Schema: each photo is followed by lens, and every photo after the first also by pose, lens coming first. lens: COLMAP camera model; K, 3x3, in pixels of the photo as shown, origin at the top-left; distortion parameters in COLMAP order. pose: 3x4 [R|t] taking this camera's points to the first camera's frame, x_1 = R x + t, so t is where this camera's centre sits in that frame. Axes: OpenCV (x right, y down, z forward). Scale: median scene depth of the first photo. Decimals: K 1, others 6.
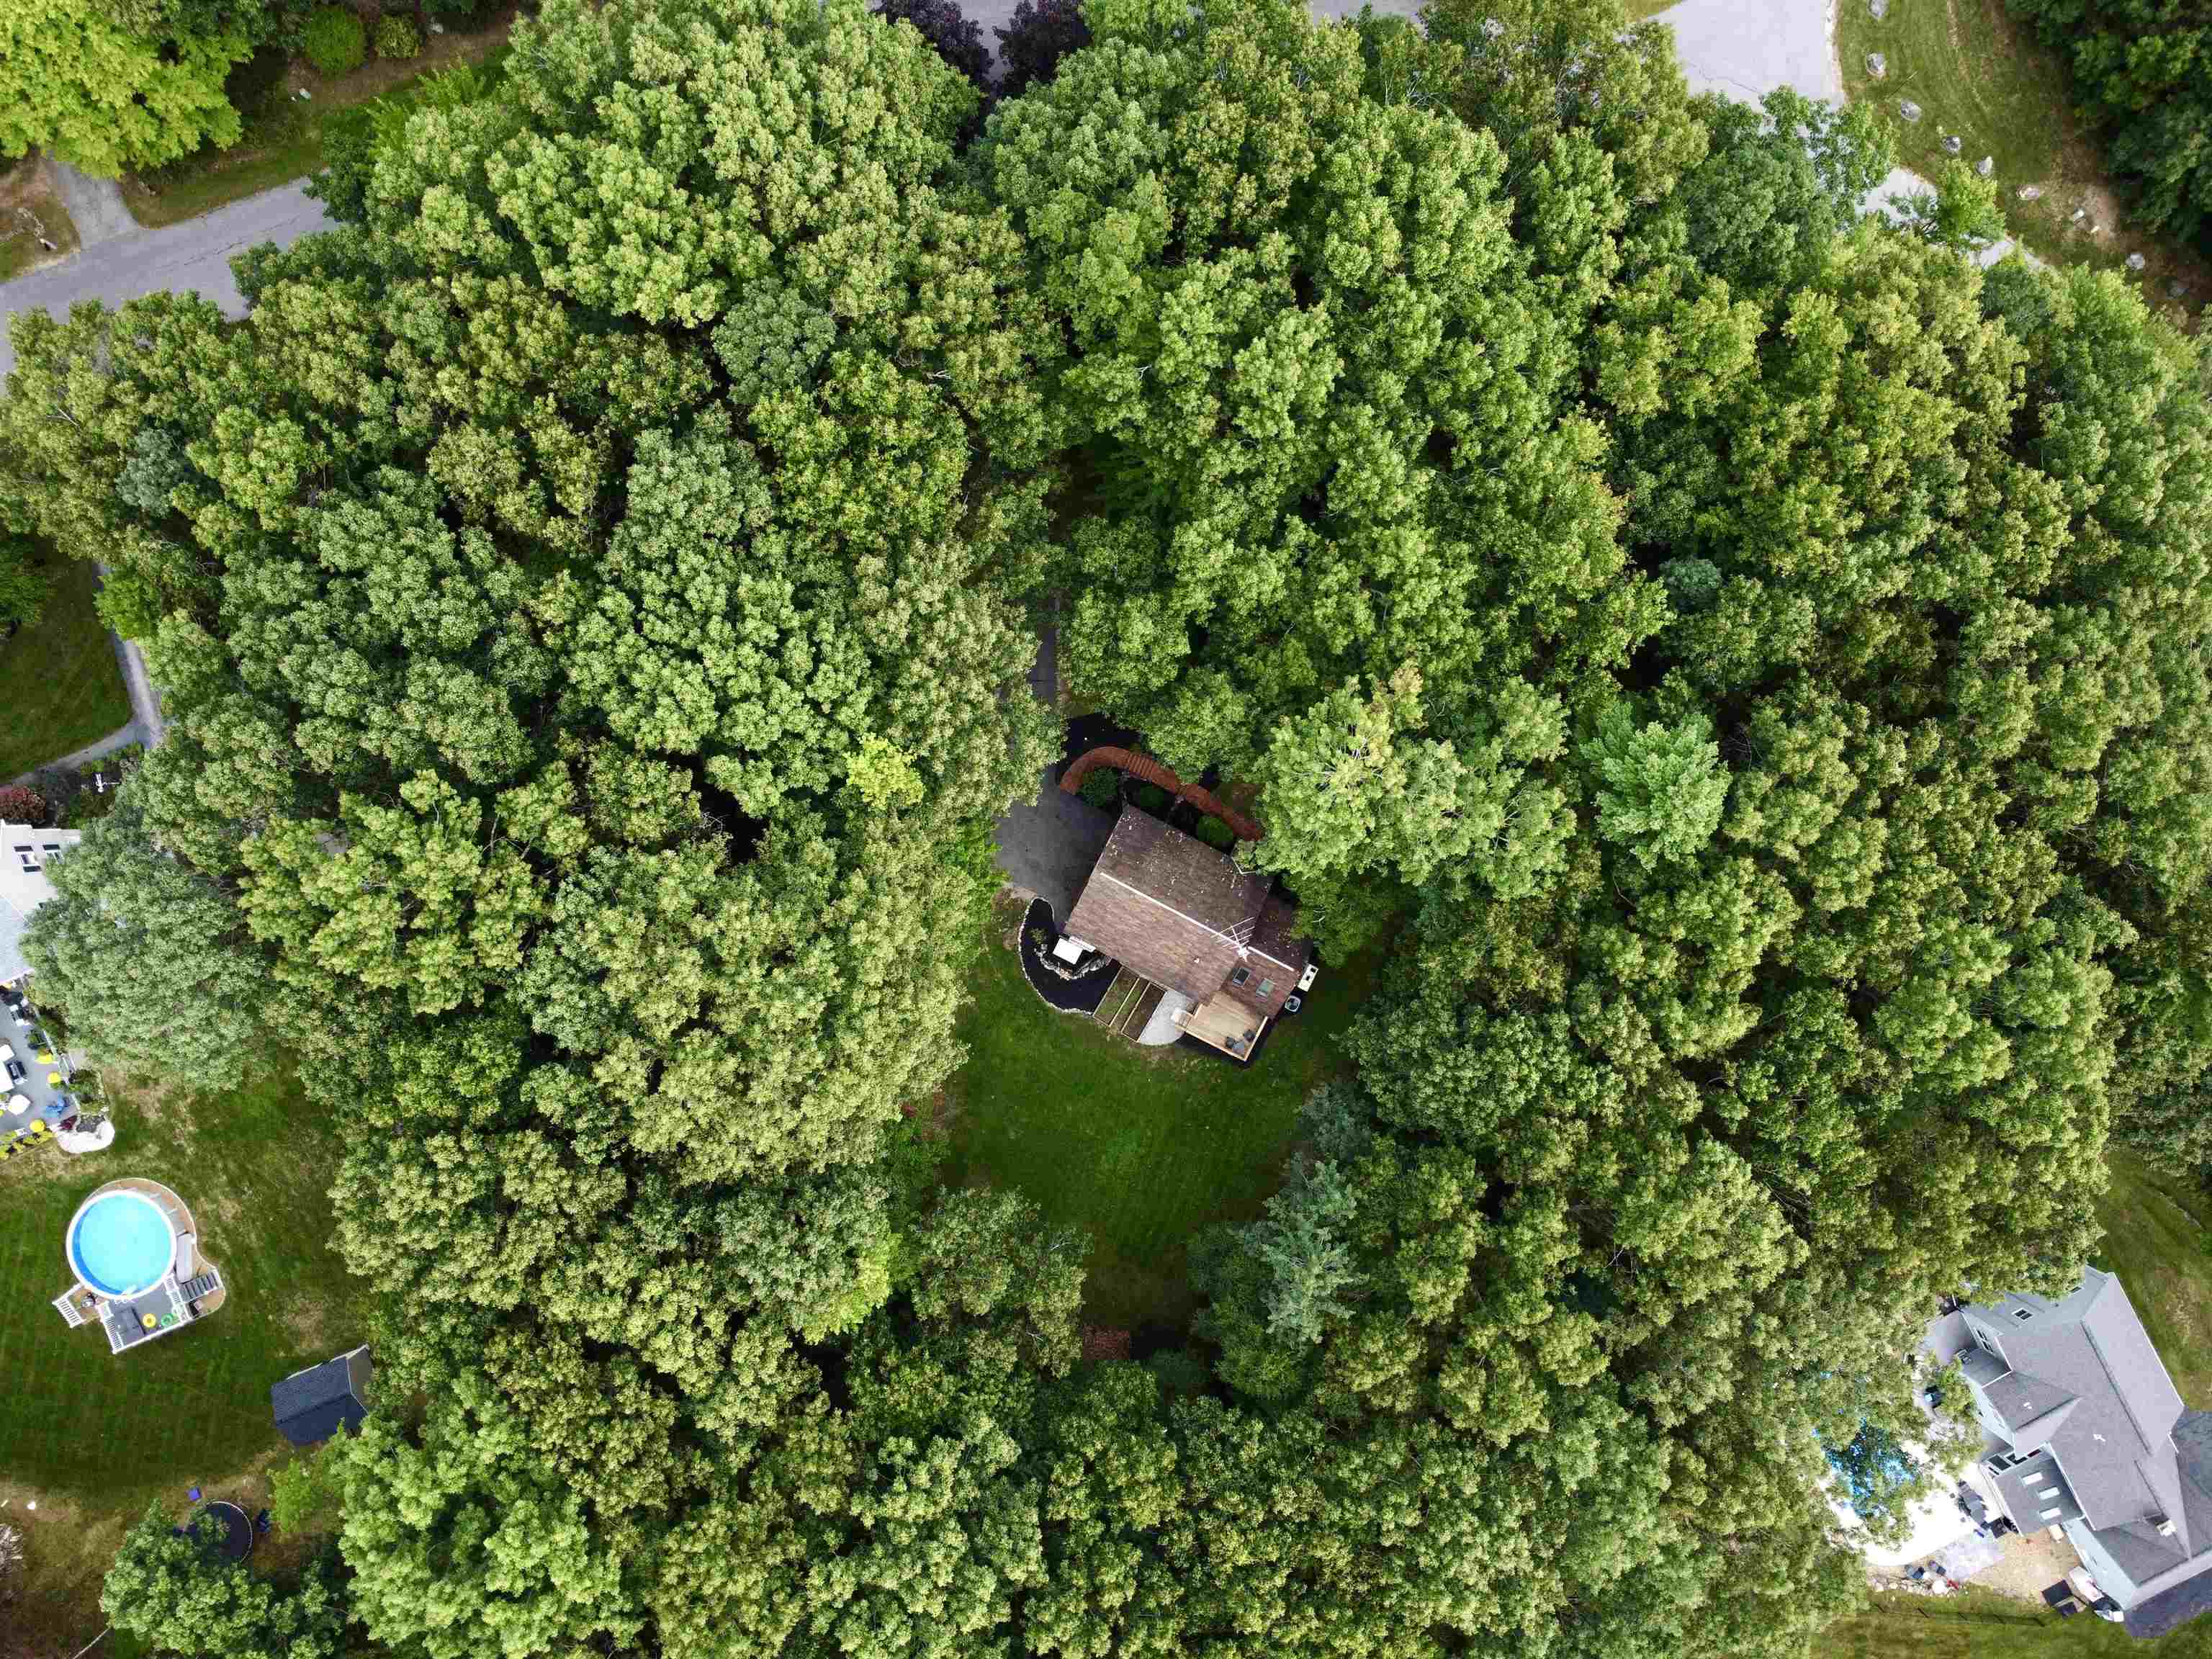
lens RADIAL K [[1585.8, 0, 1106.0], [0, 1585.8, 829.5], [0, 0, 1]] dist [-0.035337, -0.000045]
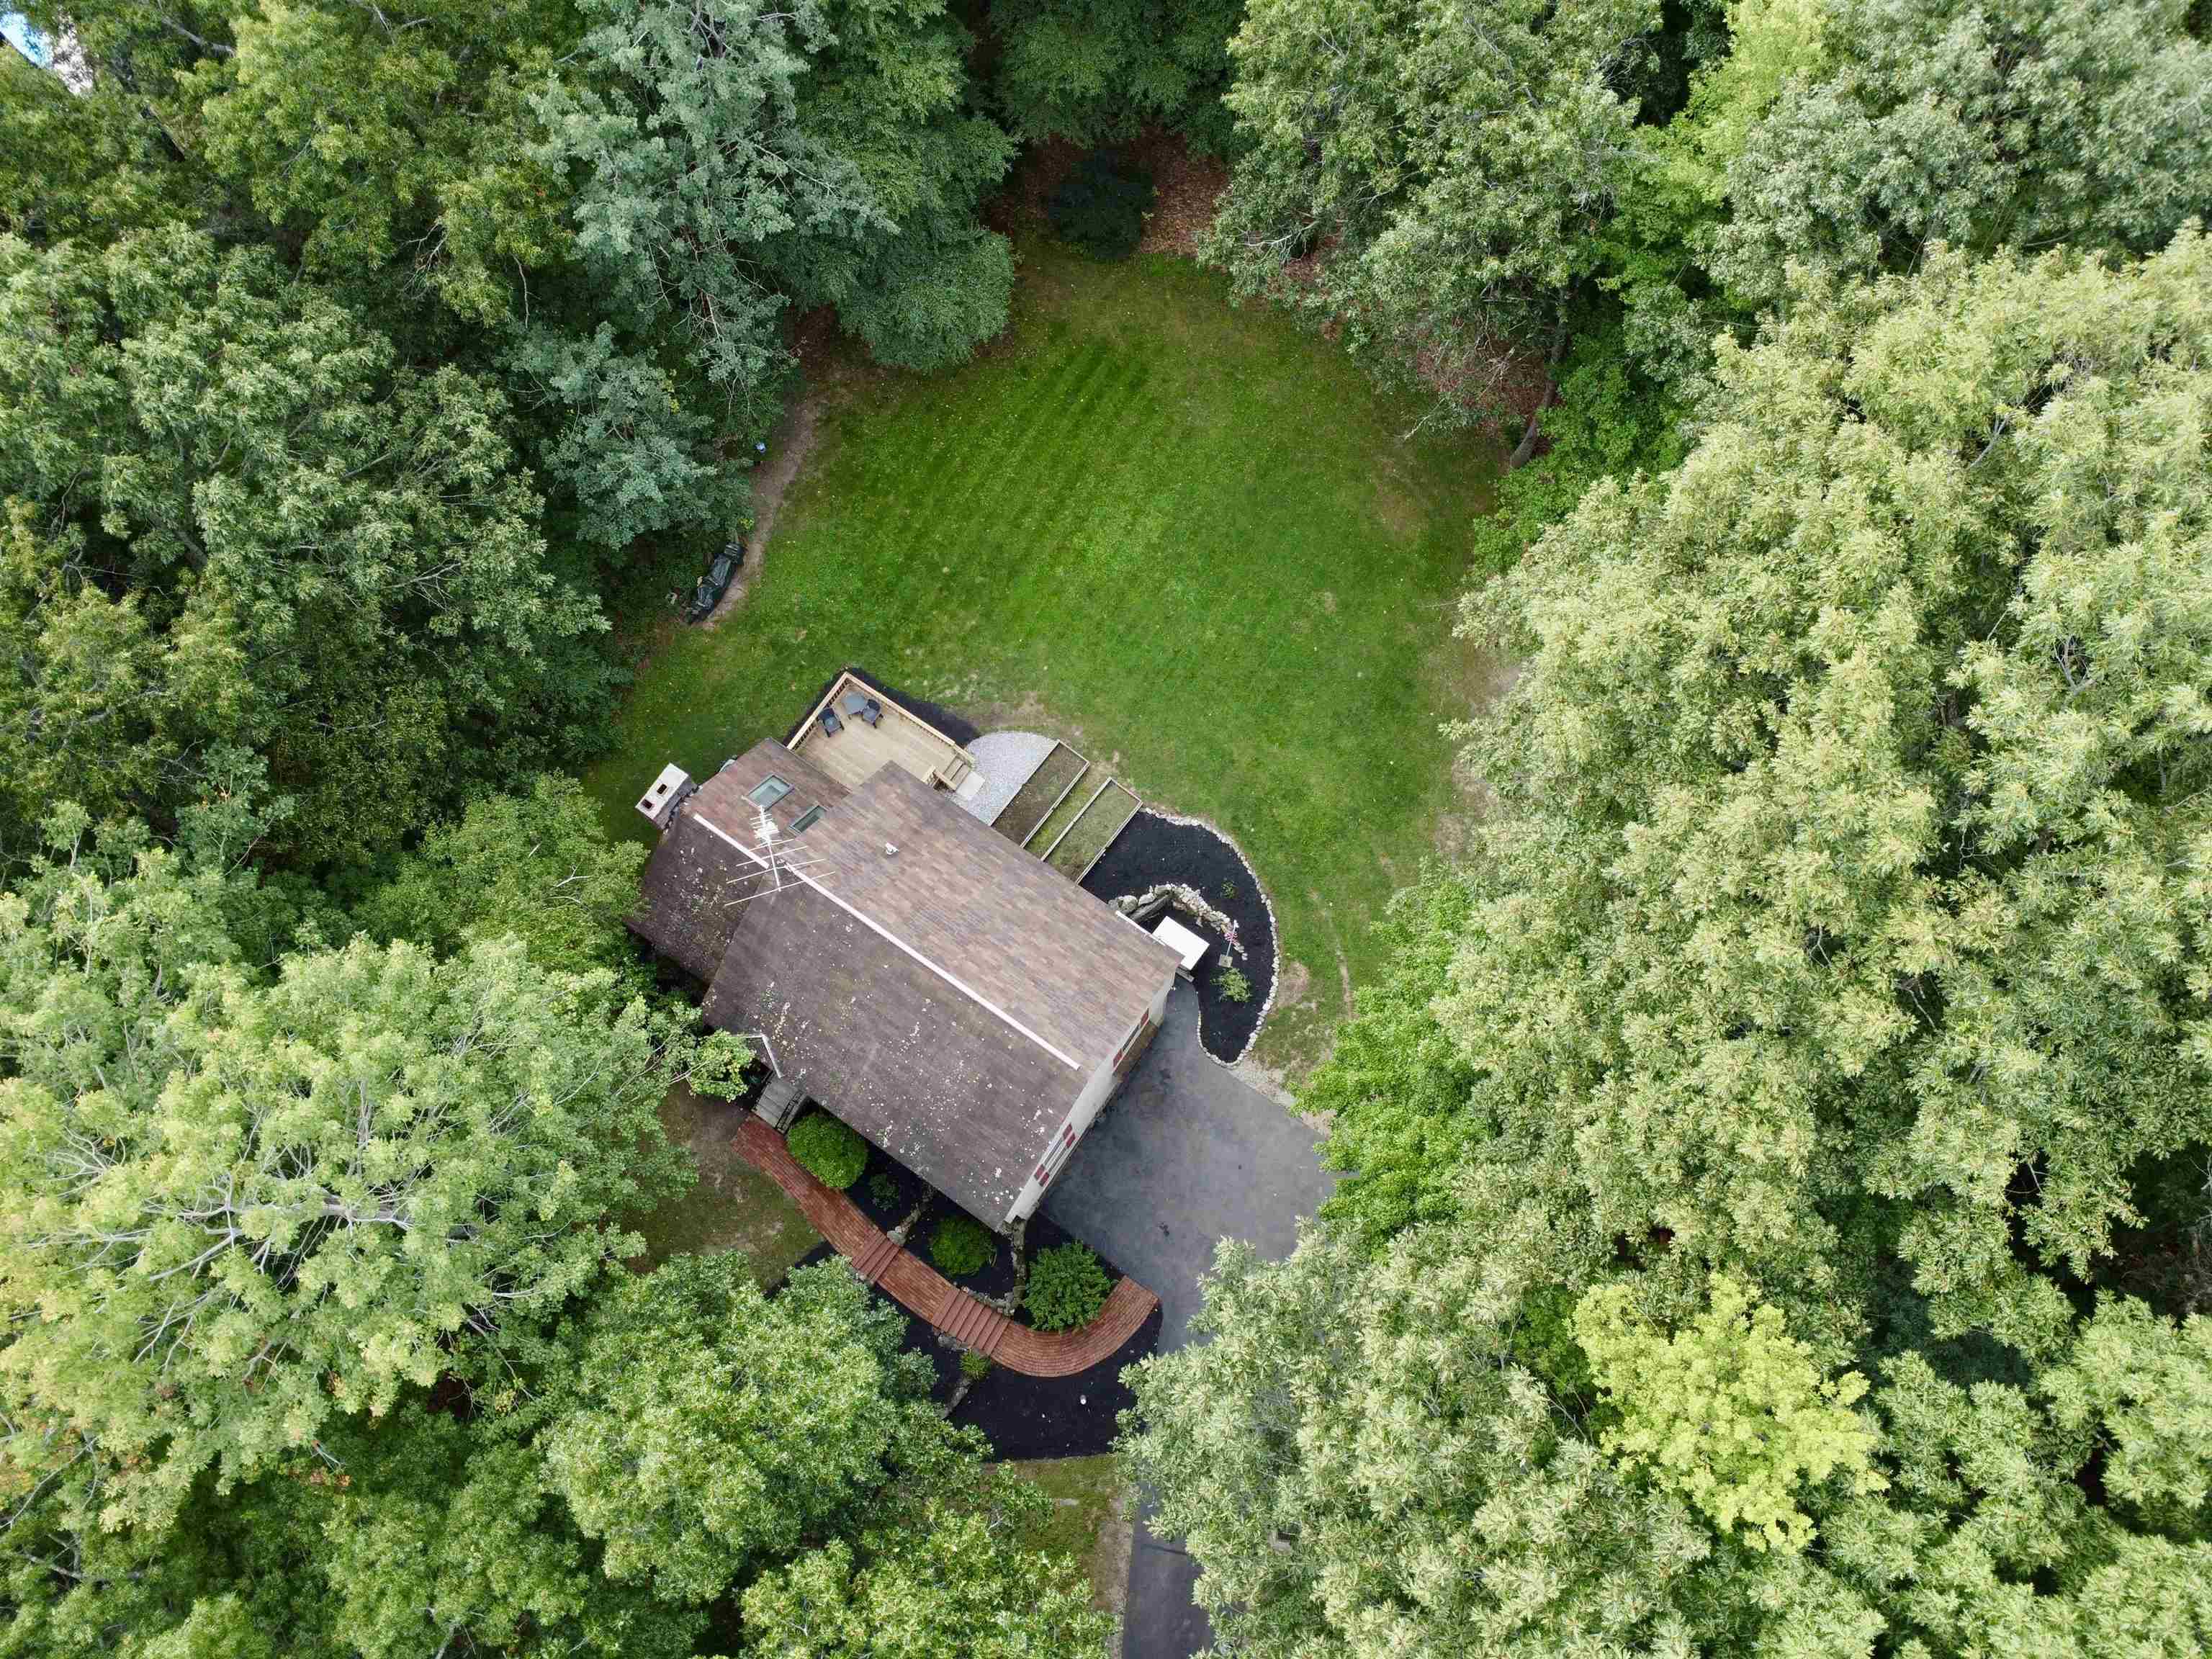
lens RADIAL K [[1585.8, 0, 1106.0], [0, 1585.8, 829.5], [0, 0, 1]] dist [-0.035337, -0.000045]
pose [[-0.992323, -0.115553, 0.044079, -0.025312], [0.123034, -0.958603, 0.256793, -0.022366], [0.012581, 0.260245, 0.965461, 0.673948]]
